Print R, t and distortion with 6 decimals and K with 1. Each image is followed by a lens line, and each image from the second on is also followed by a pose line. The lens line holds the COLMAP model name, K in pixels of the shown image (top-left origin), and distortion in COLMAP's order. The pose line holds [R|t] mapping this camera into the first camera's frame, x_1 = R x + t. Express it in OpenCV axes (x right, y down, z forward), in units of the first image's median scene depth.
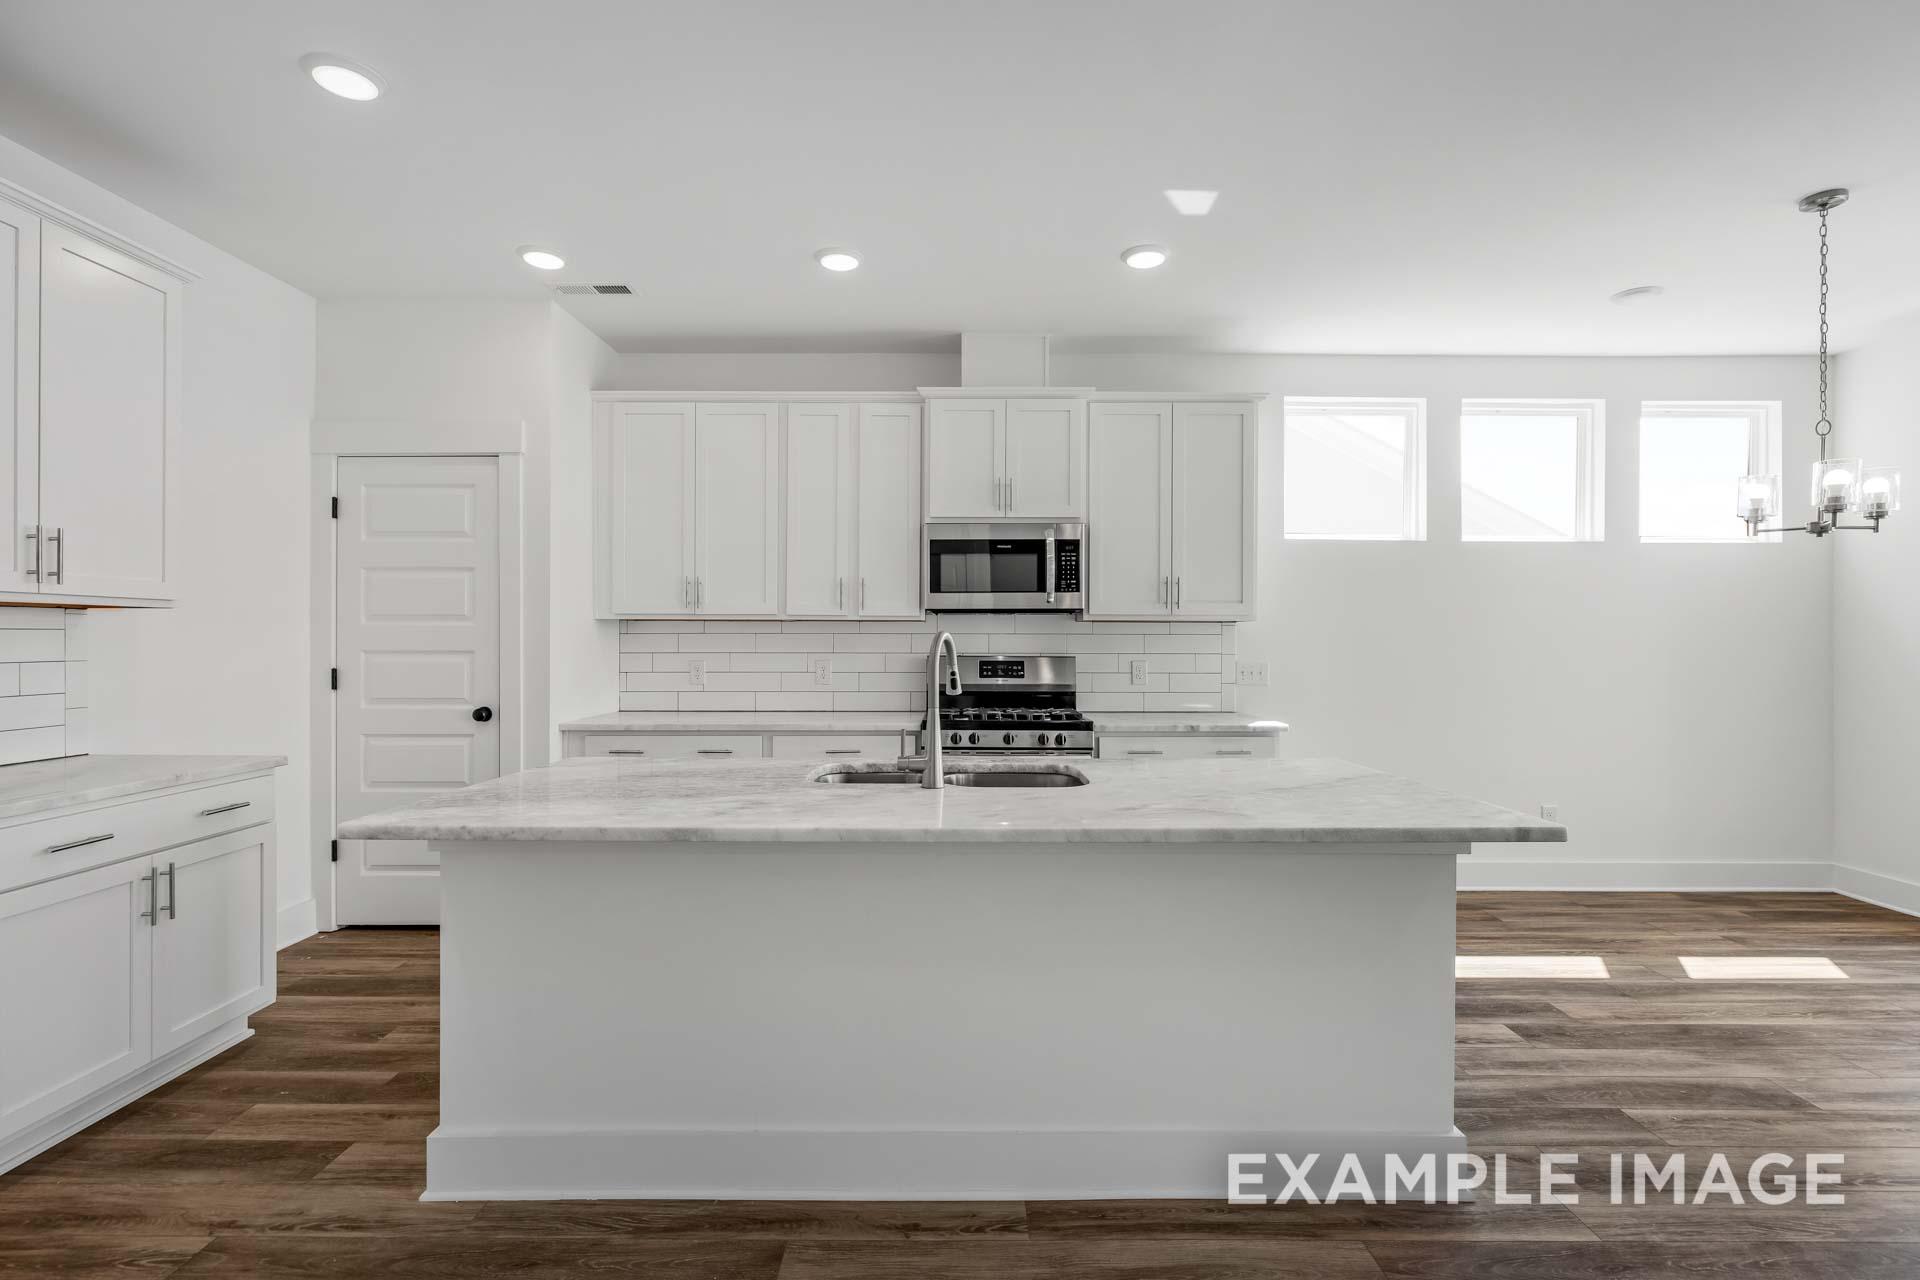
lens RADIAL K [[881.6, 0, 953.9], [0, 881.6, 636.1], [0, 0, 1]] dist [-0.003493, -0.000292]
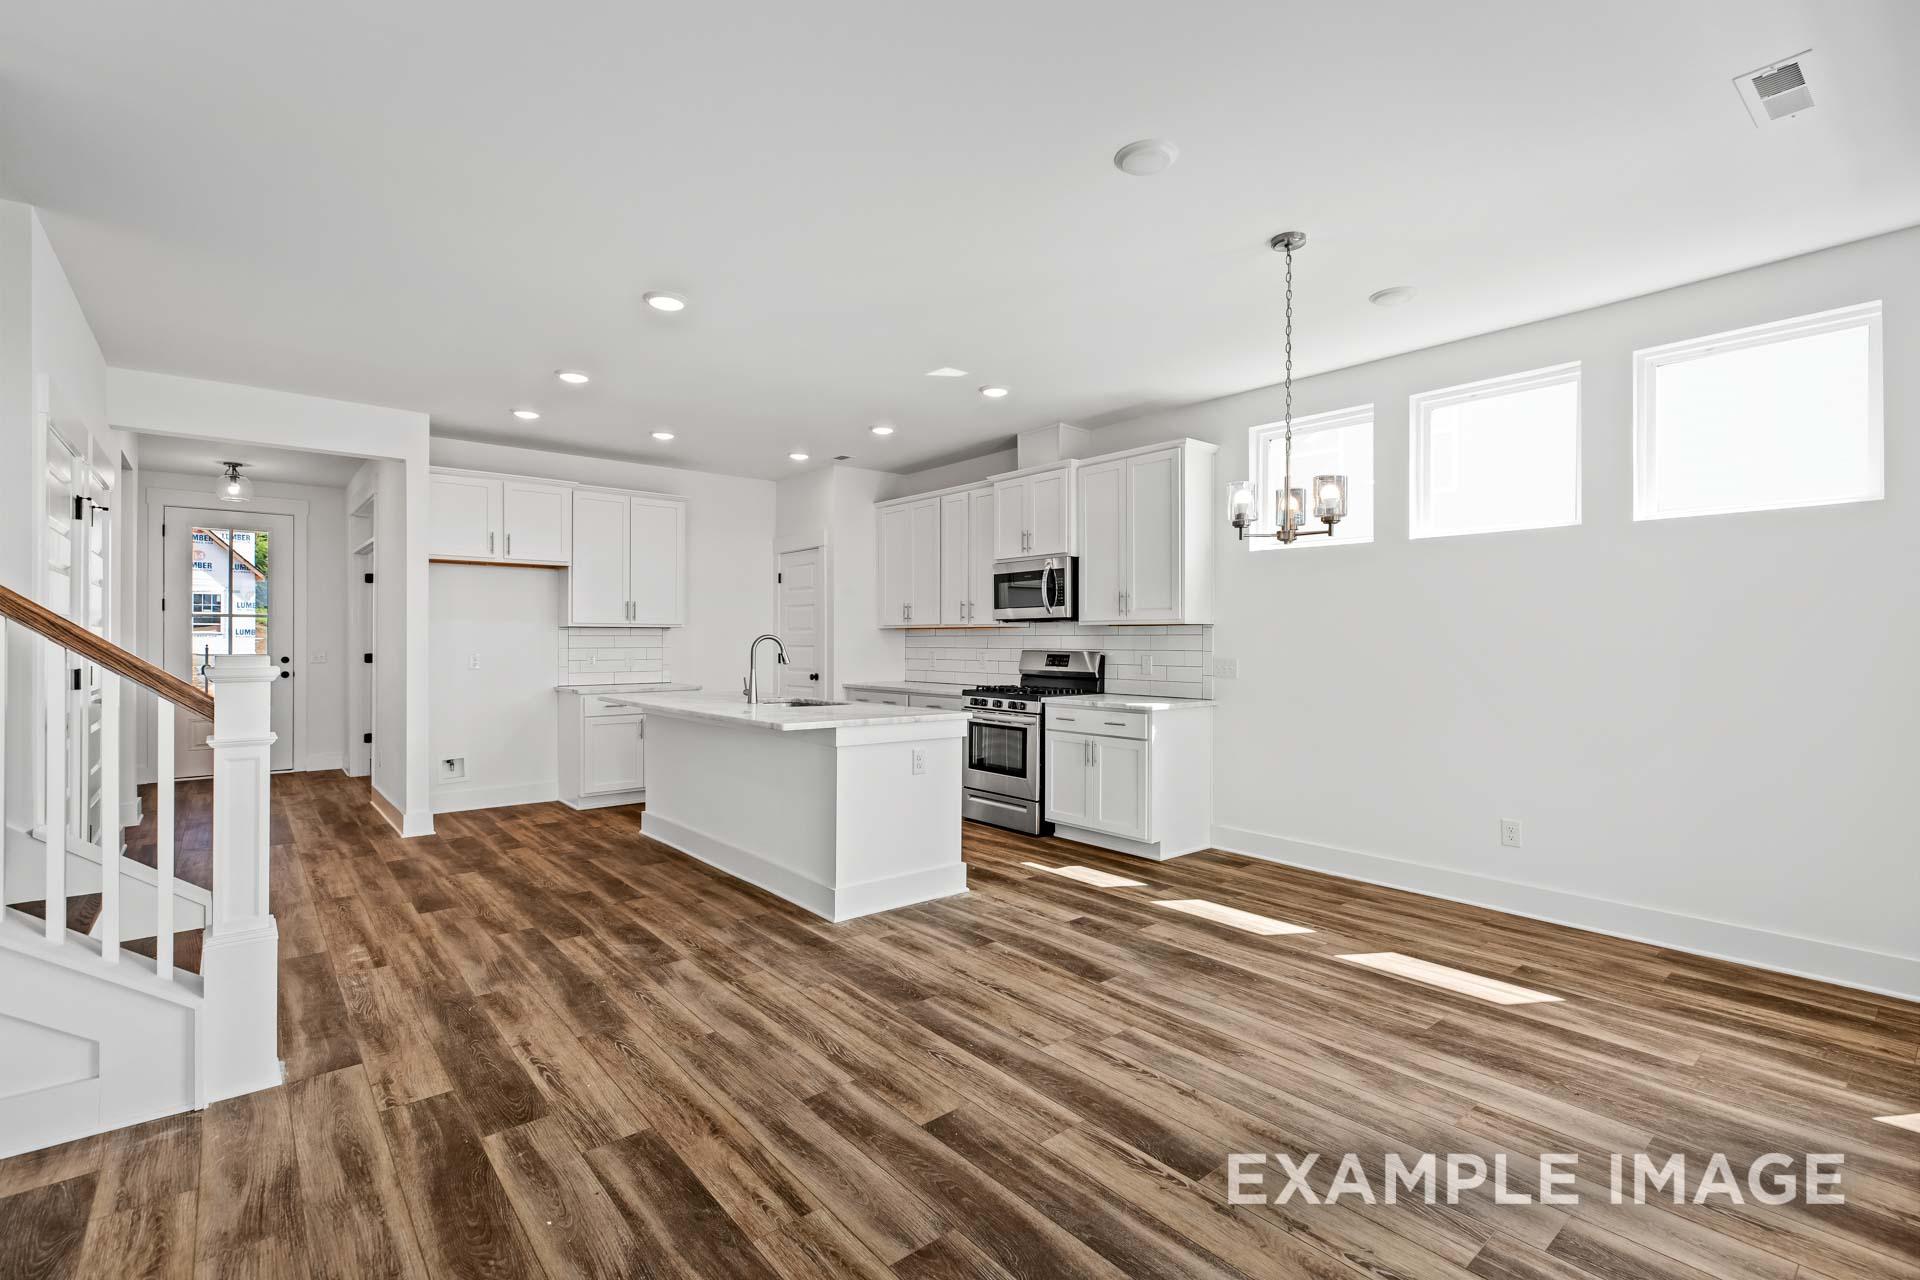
lens RADIAL K [[881.6, 0, 974.4], [0, 881.6, 636.6], [0, 0, 1]] dist [-0.003493, -0.000292]
pose [[0.643206, -0.005080, -0.765676, 1.303688], [0.002879, 0.999987, -0.004216, 0.006365], [0.765687, 0.000507, 0.643213, -0.015887]]
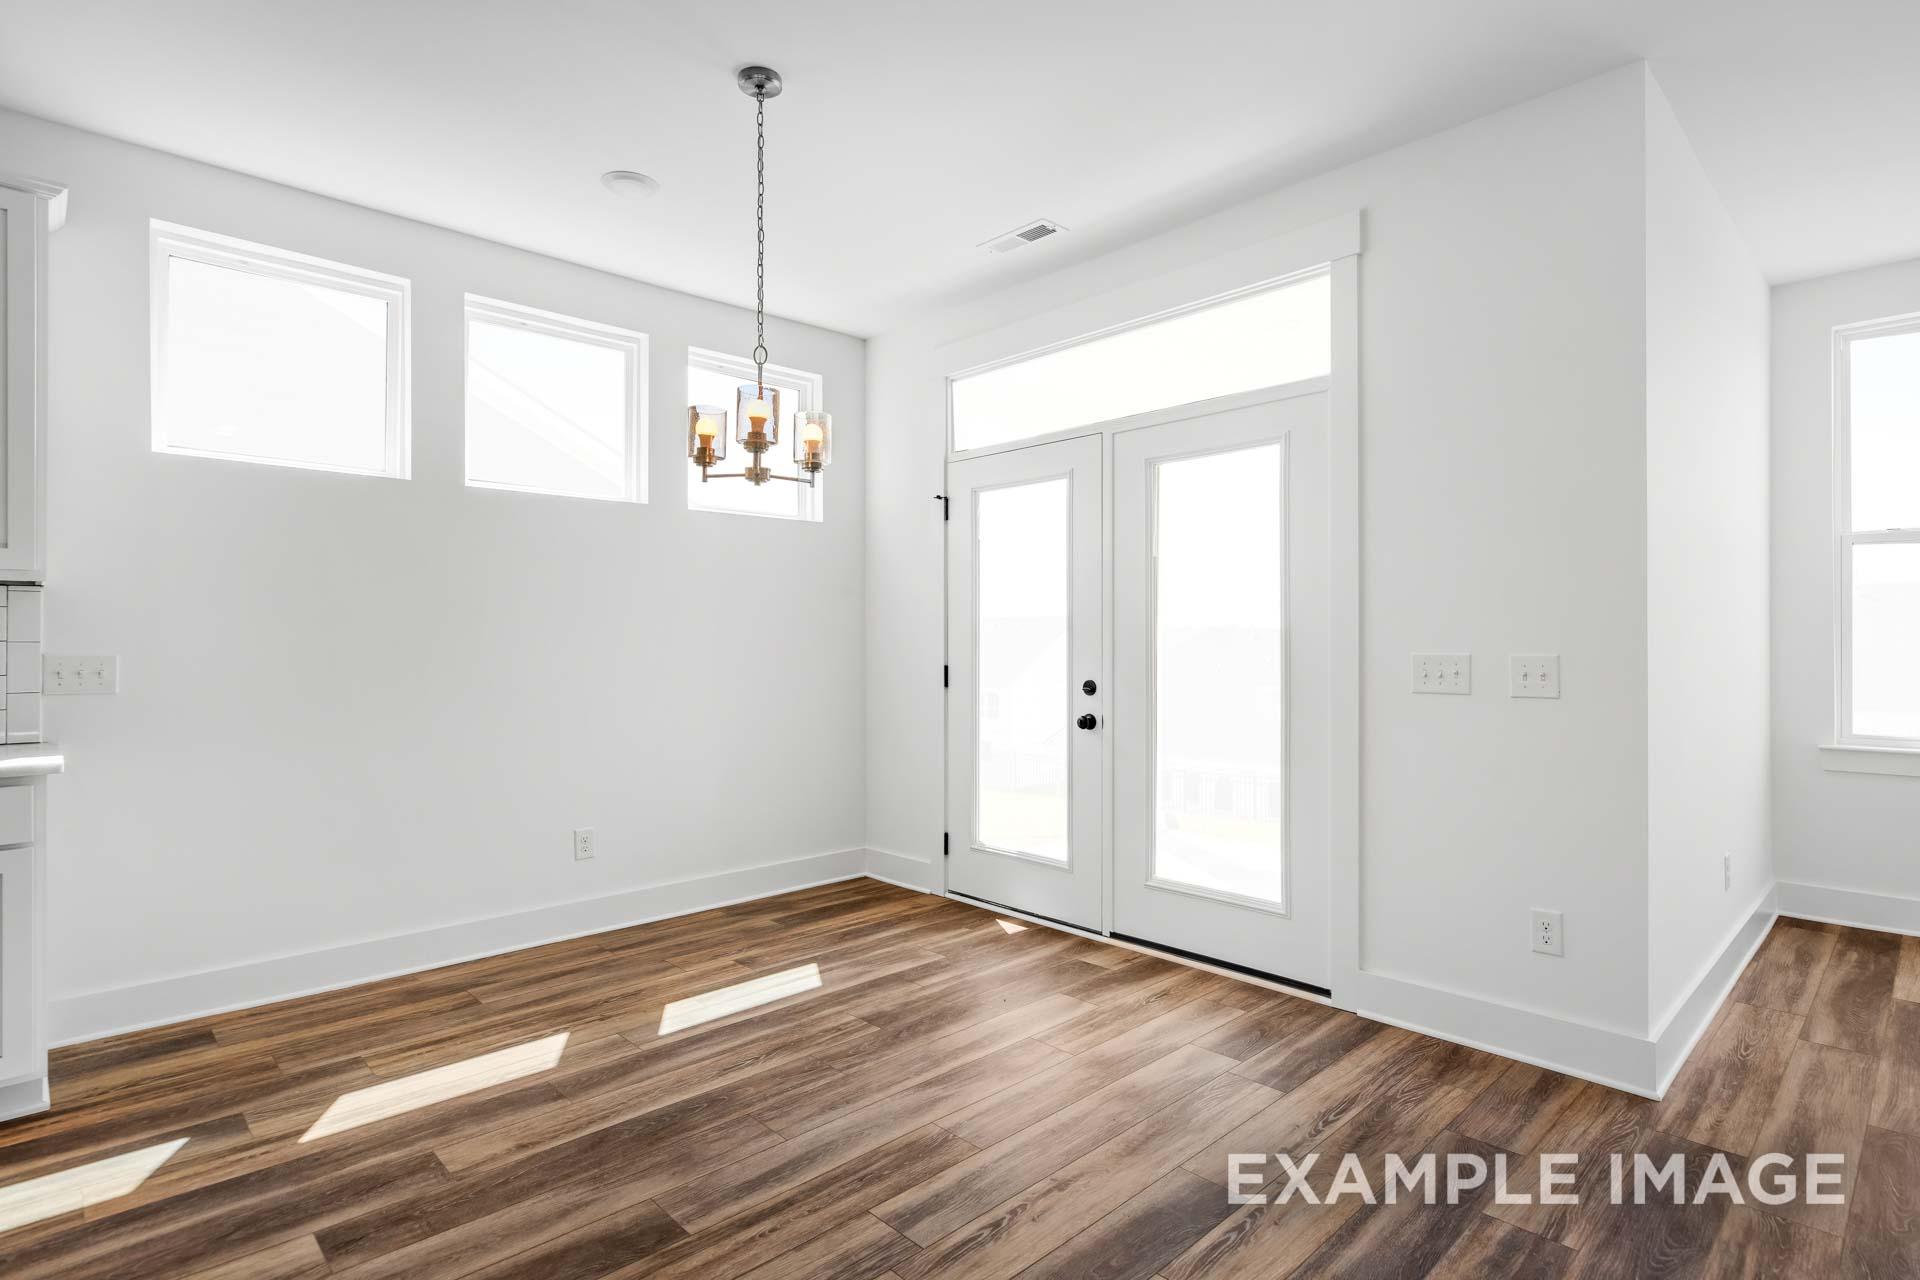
lens RADIAL K [[968.7, 0, 947.0], [0, 968.7, 634.6], [0, 0, 1]] dist [-0.000734, -0.000272]
pose [[0.726767, -0.002812, 0.686878, 0.400766], [0.003775, 0.999993, 0.000099, 0.023171], [-0.686874, 0.002521, 0.726773, 0.174622]]
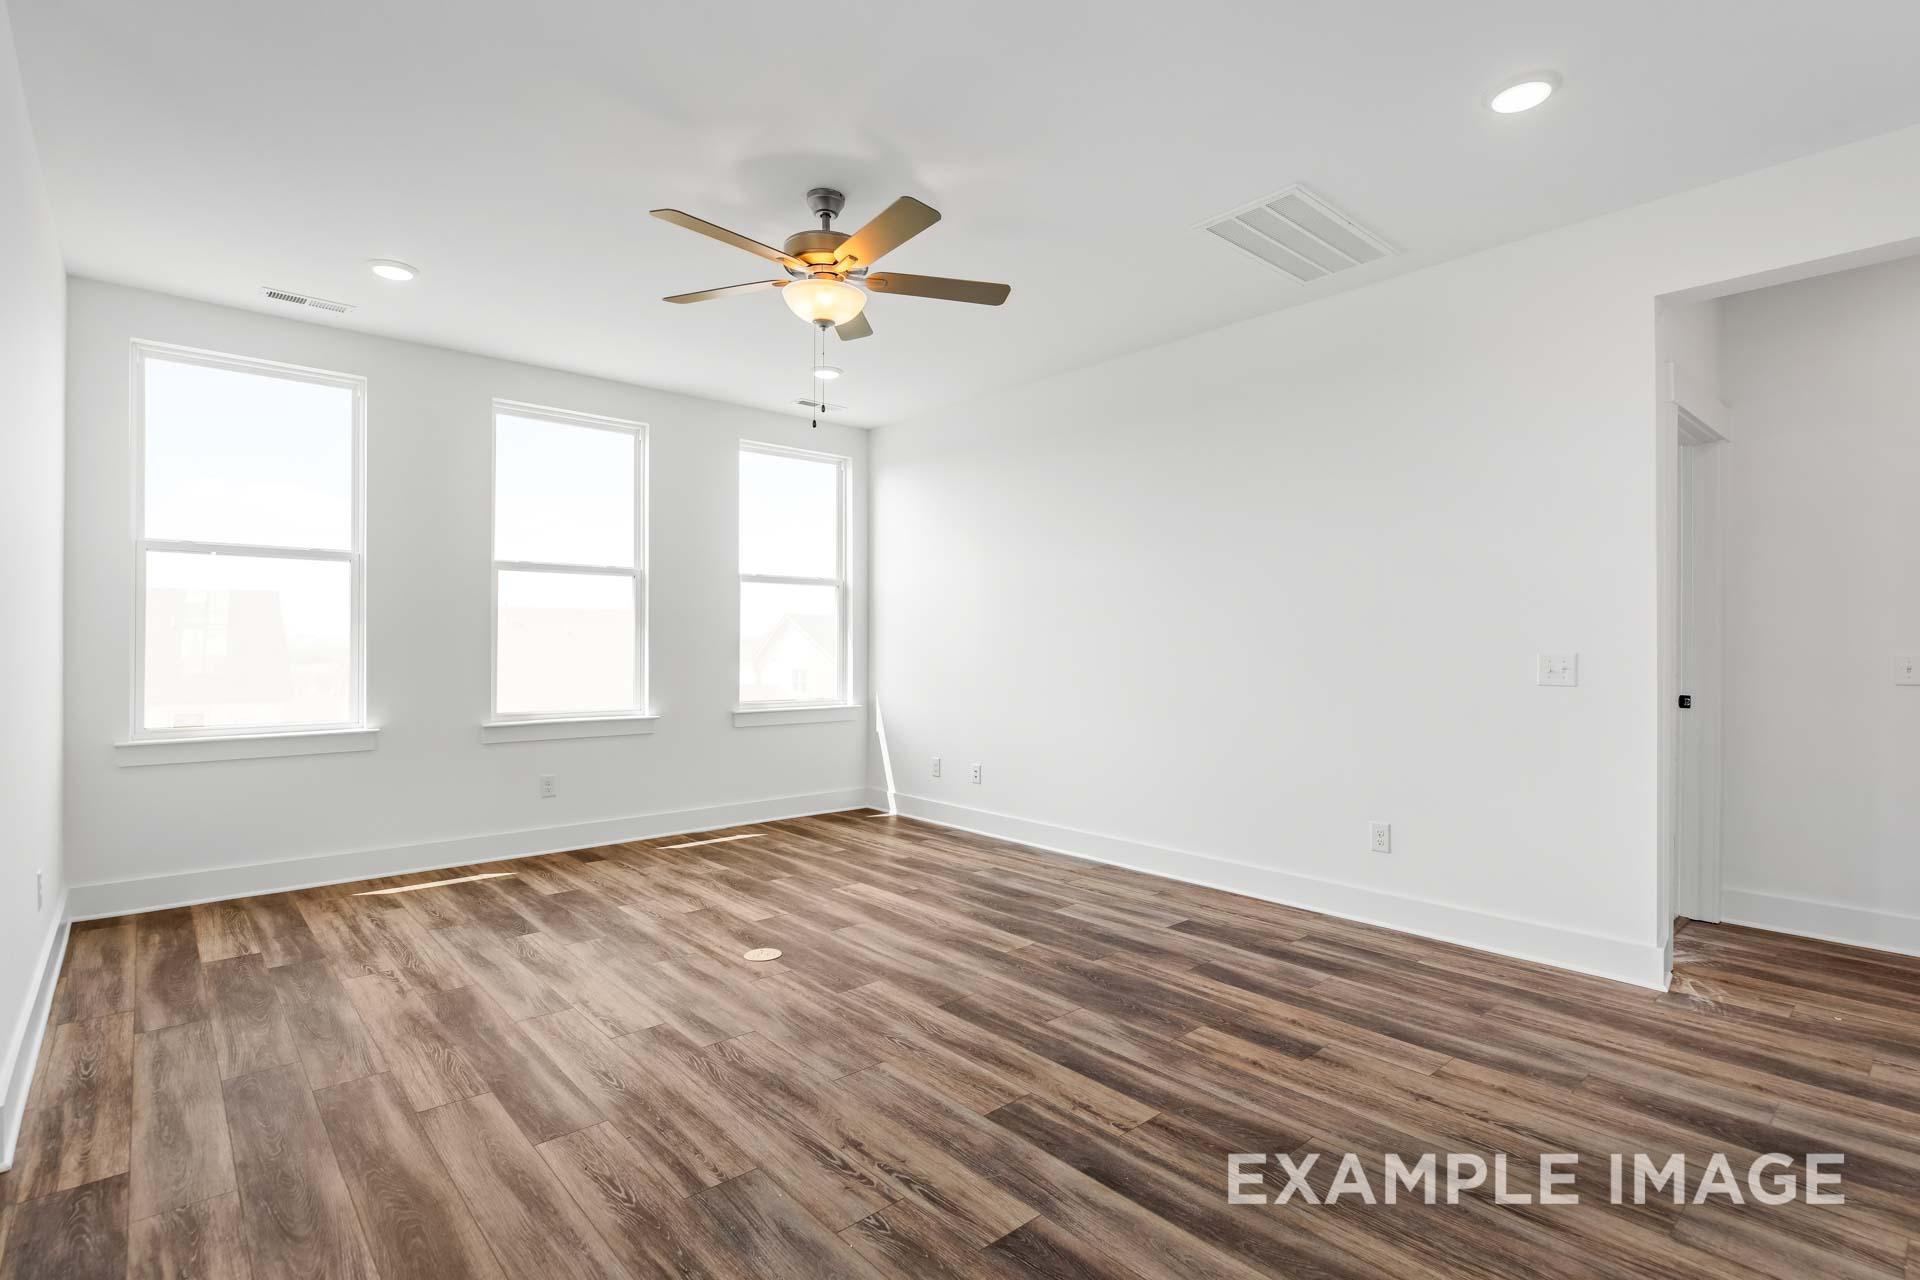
lens RADIAL K [[920.5, 0, 970.7], [0, 920.5, 646.2], [0, 0, 1]] dist [0.002784, 0.000828]
pose [[-0.662874, -0.012282, 0.748631, 0.420043], [-0.009684, 0.999922, 0.007830, 0.021564], [-0.748669, -0.002060, -0.662941, 0.266204]]
